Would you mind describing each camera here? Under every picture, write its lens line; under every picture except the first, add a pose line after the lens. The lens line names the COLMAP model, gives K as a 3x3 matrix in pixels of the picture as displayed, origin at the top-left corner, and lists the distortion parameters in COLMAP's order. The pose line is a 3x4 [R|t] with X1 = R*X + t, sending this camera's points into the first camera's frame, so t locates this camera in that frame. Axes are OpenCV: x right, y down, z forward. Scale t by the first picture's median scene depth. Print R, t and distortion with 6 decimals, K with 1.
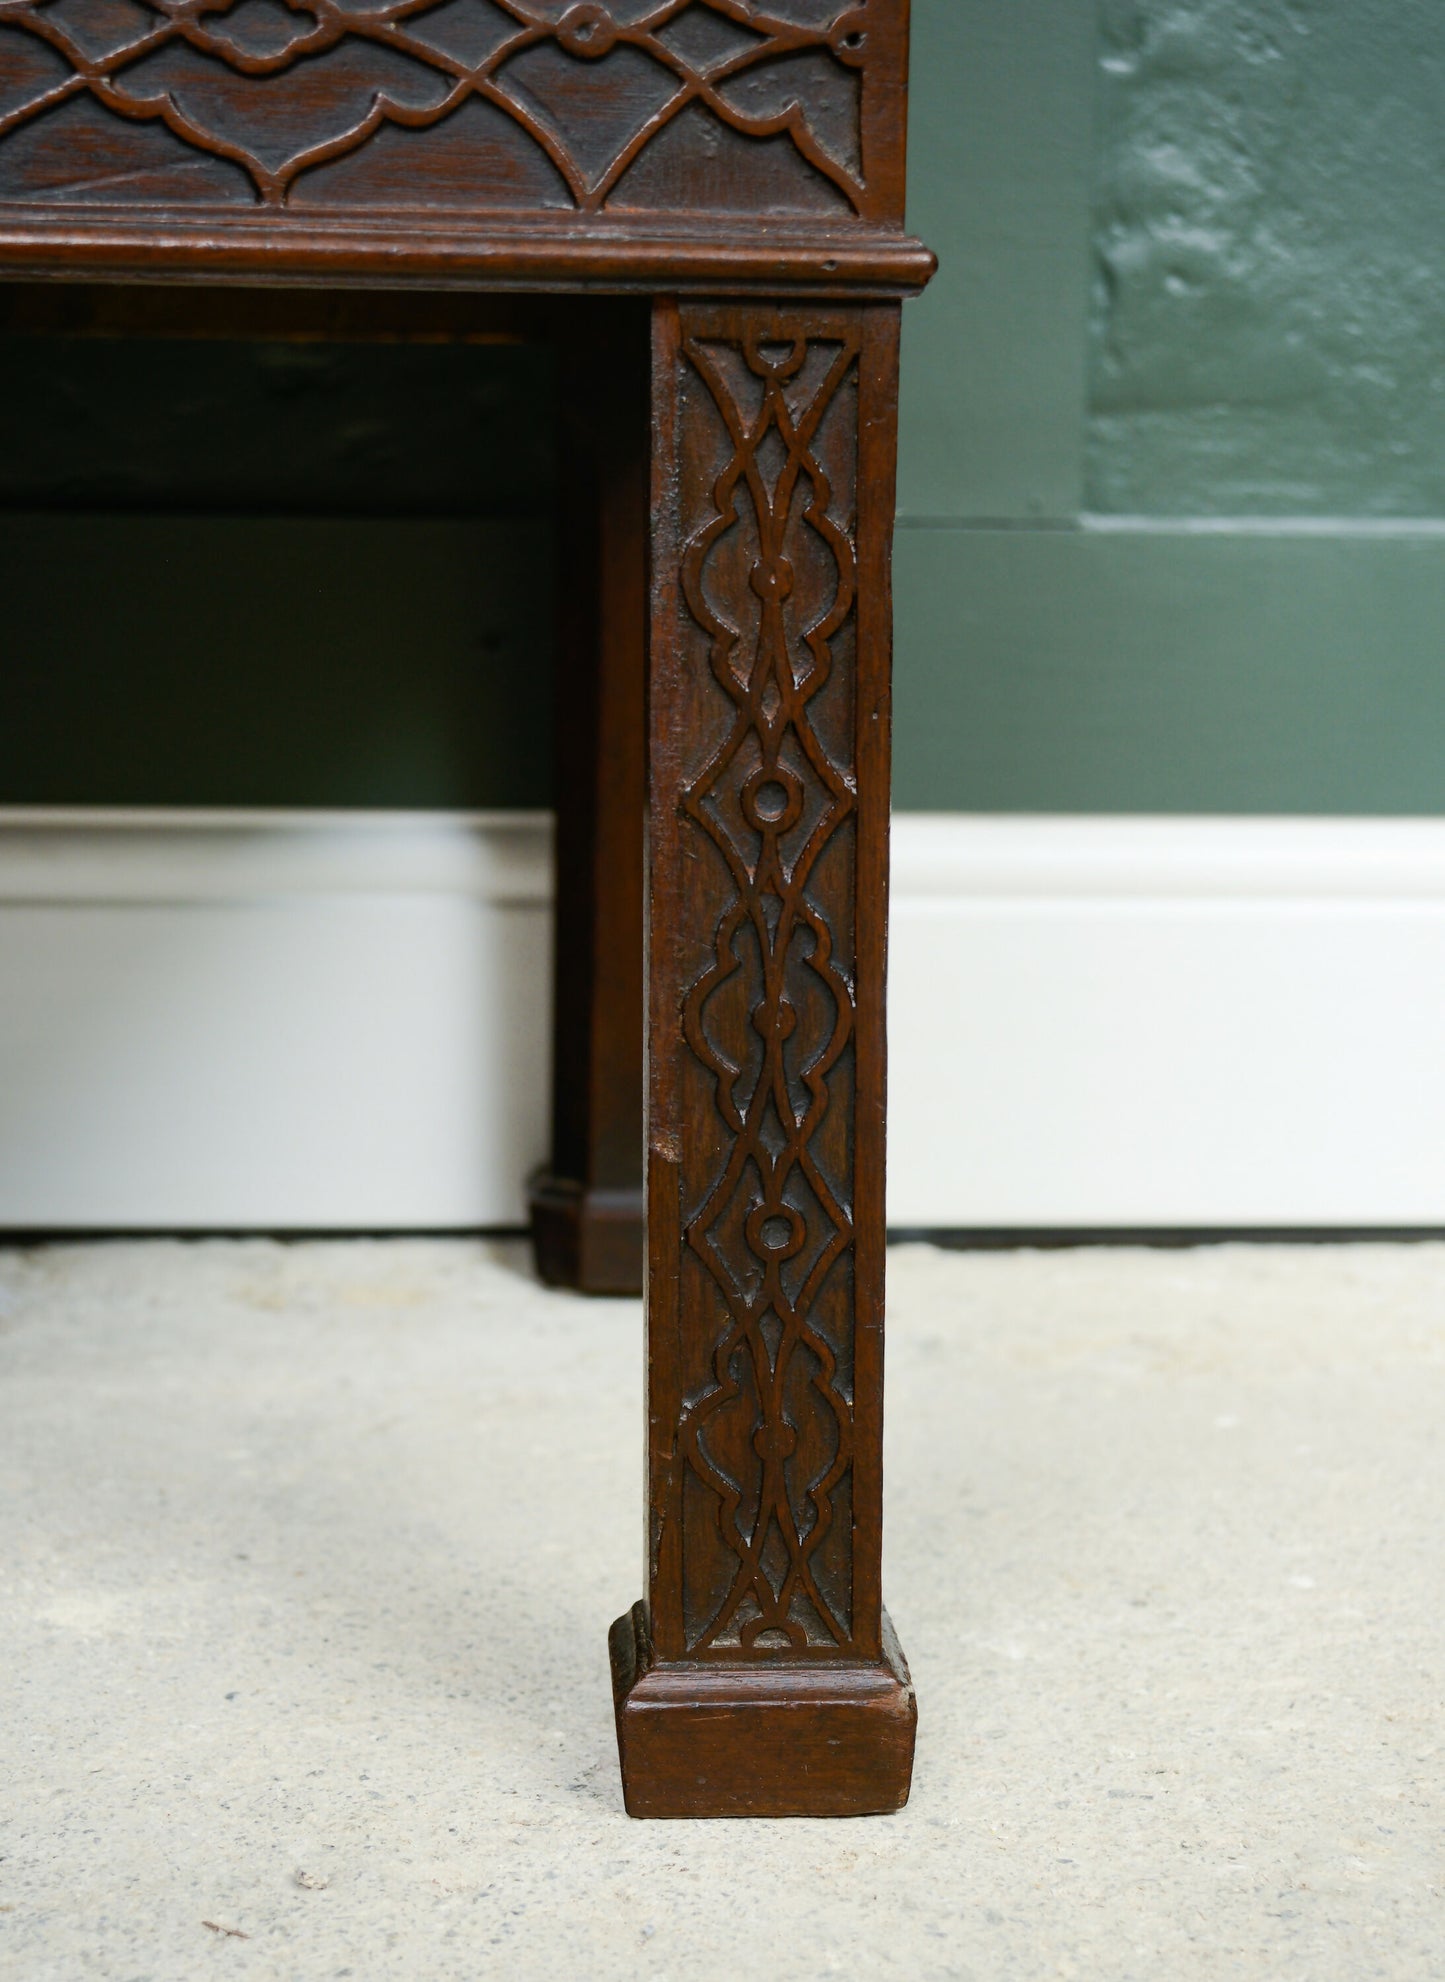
lens RADIAL K [[3171.5, 0, 722.5], [0, 3171.5, 991.0], [0, 0, 1]] dist [0.049433, 0.133833]
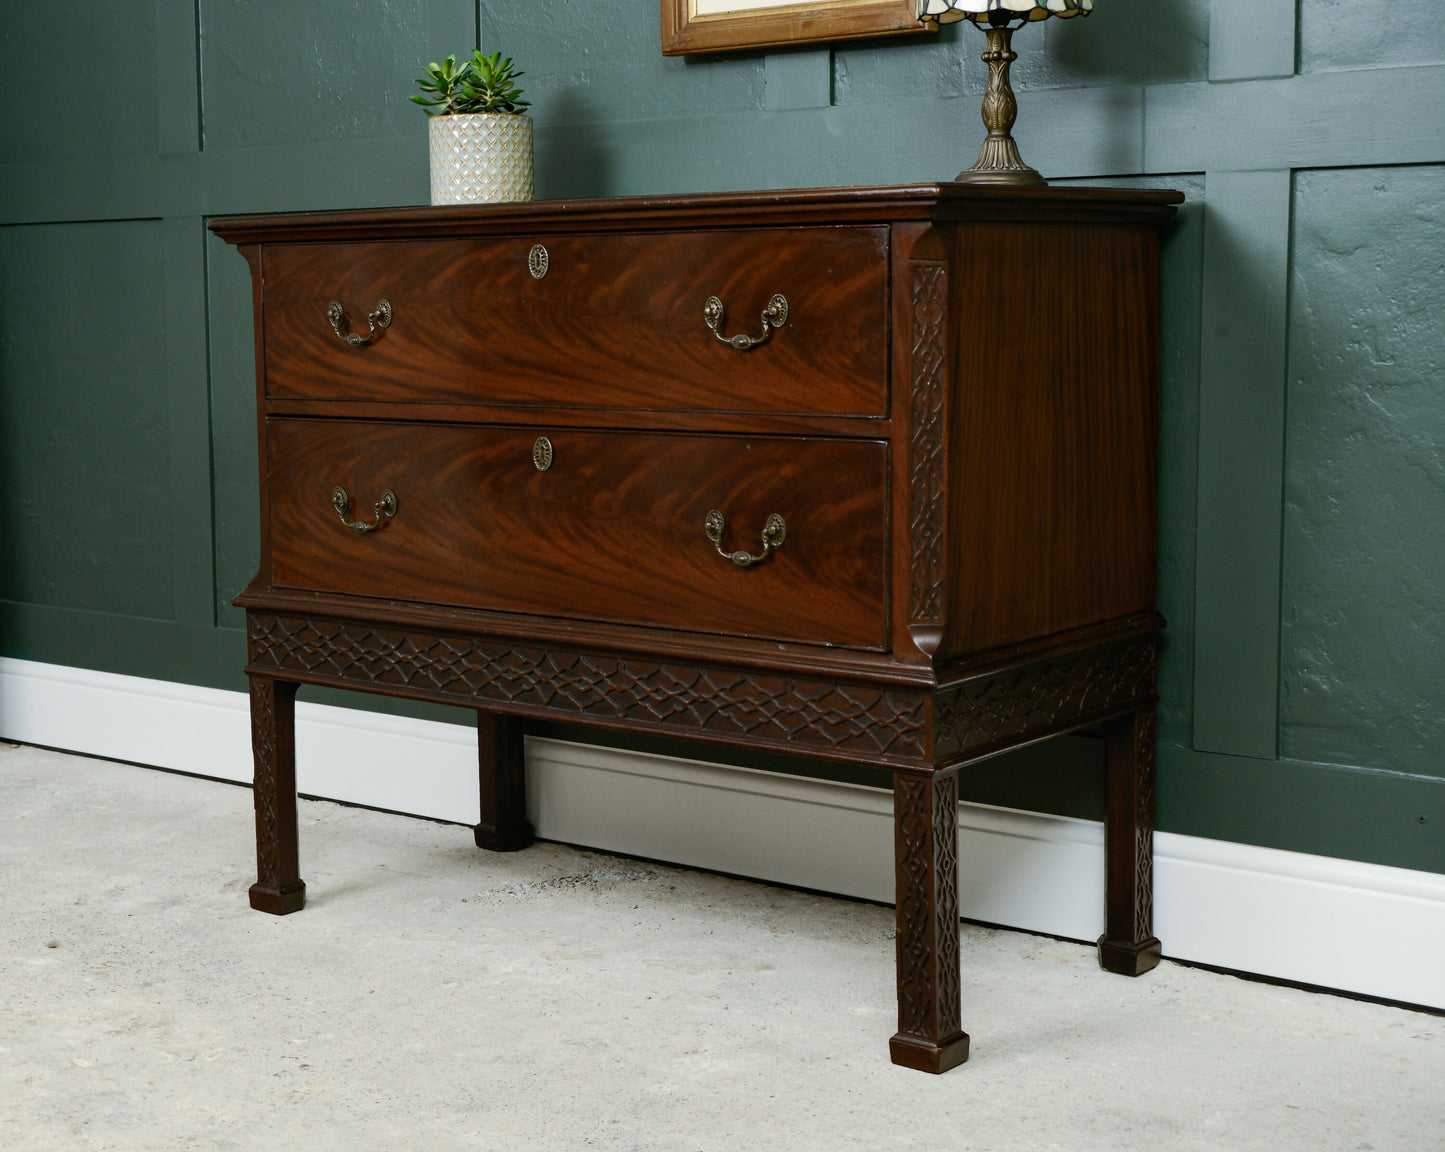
lens RADIAL K [[2275.9, 0, 722.5], [0, 2275.9, 576.0], [0, 0, 1]] dist [-0.011140, 0.027704]
pose [[0.709436, 0.057810, -0.702395, 1.421810], [-0.088447, 0.996054, -0.007355, -0.286074], [0.699198, 0.067342, 0.711749, -1.127698]]
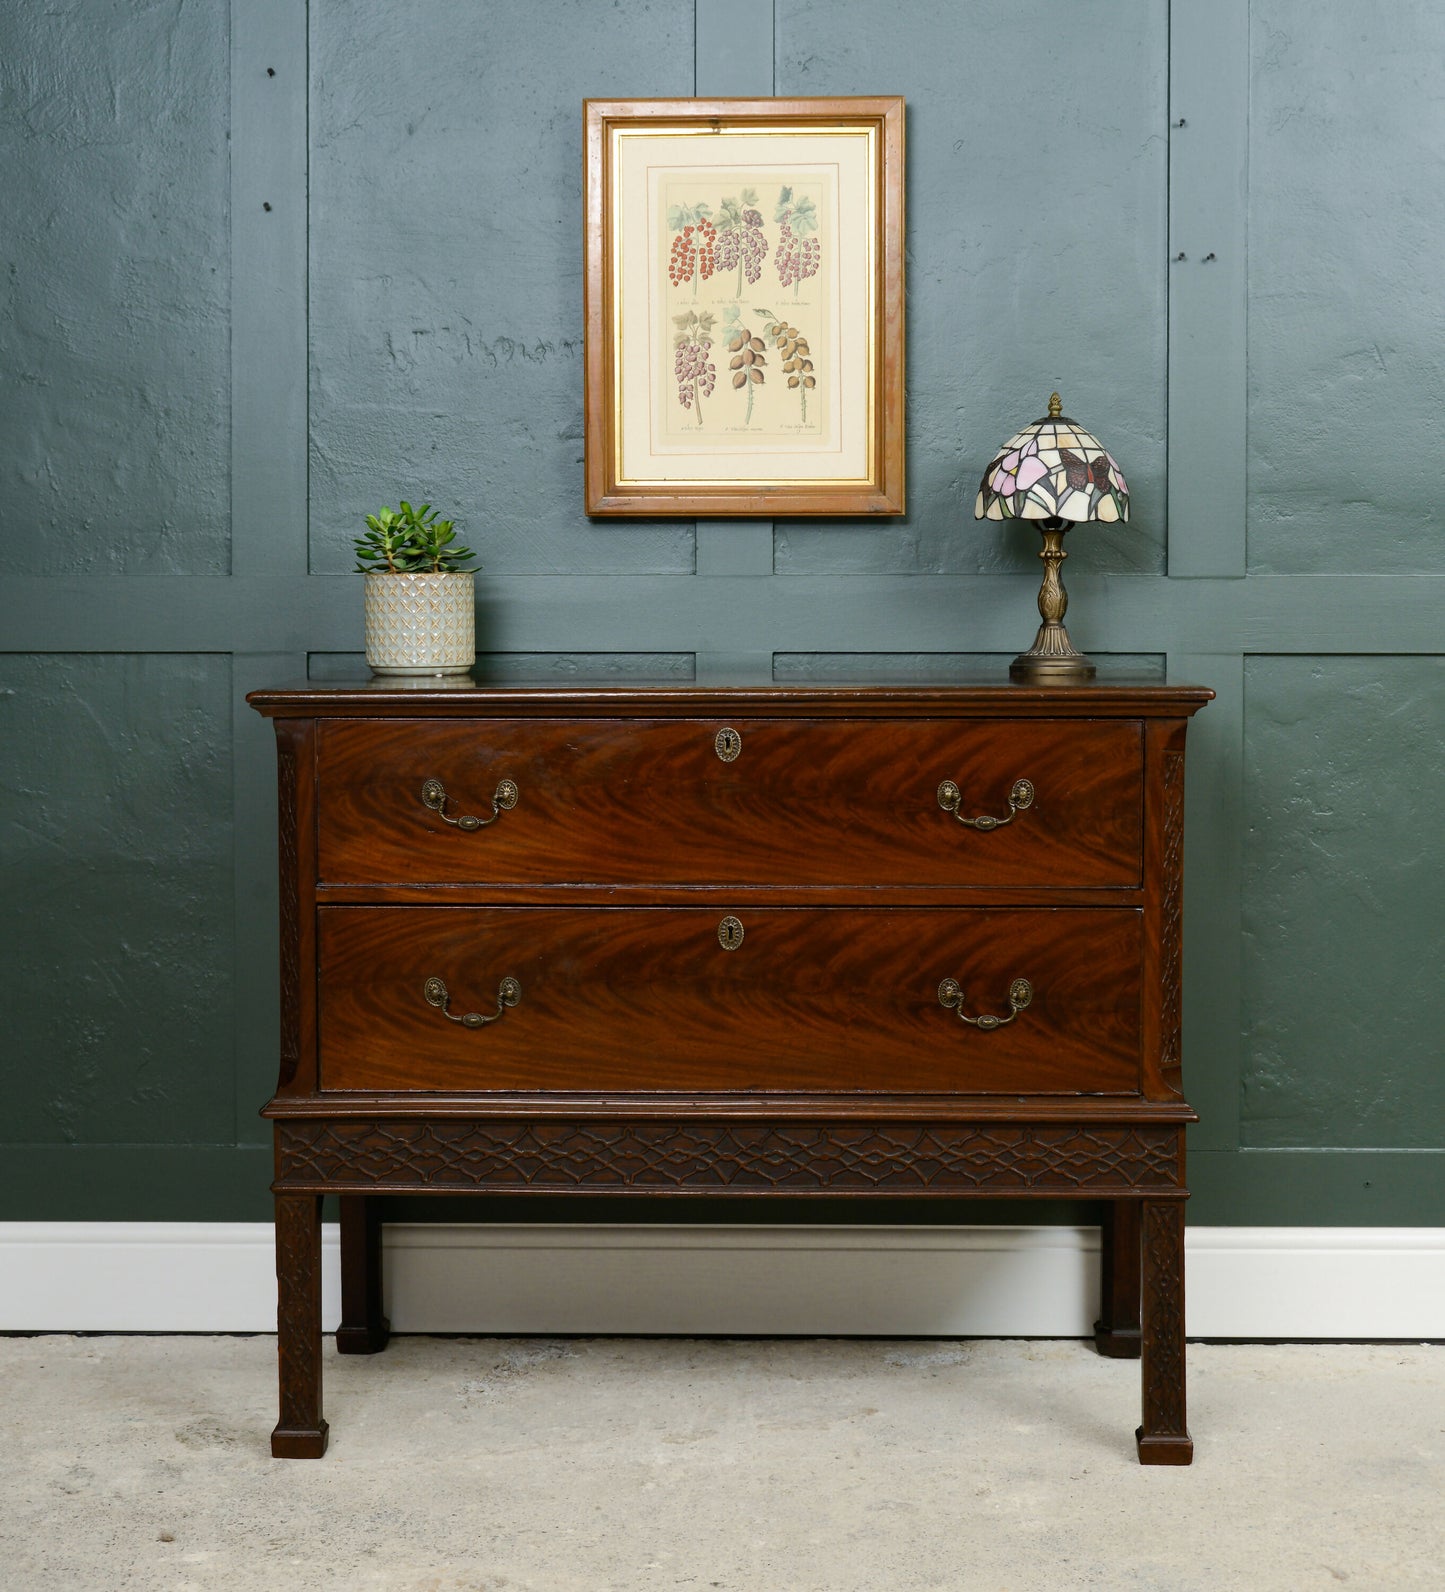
lens RADIAL K [[2593.4, 0, 724.5], [0, 2593.4, 720.4], [0, 0, 1]] dist [-0.034682, 0.040734]
pose [[0.990870, -0.015364, -0.133945, -0.079402], [-0.000046, 0.993447, -0.114292, -0.326168], [0.134824, 0.113255, 0.984376, -2.337140]]
